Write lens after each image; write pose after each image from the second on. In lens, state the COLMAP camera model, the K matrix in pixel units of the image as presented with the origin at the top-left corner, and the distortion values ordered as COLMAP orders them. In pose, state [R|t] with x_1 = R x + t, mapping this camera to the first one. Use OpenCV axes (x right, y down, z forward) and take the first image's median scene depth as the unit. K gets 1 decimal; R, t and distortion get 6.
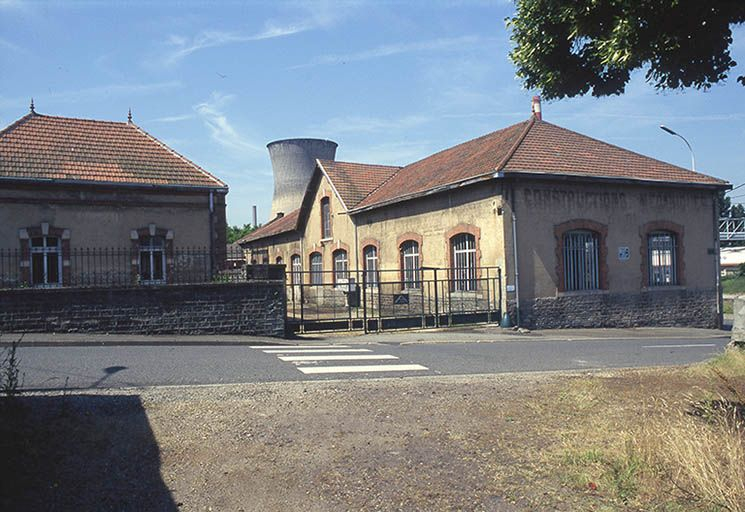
lens RADIAL K [[591.6, 0, 372.8], [0, 591.6, 257.8], [0, 0, 1]] dist [-0.086106, 0.000816]
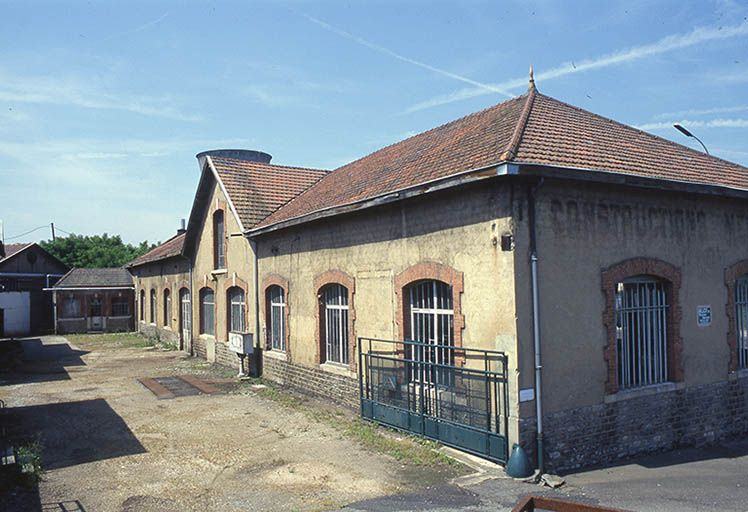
lens RADIAL K [[594.0, 0, 375.3], [0, 594.0, 255.7], [0, 0, 1]] dist [-0.086106, 0.000816]
pose [[0.993792, 0.011130, 0.110692, 0.043072], [-0.007742, 0.999490, -0.030988, -0.046359], [-0.110980, 0.029939, 0.993372, 0.459326]]
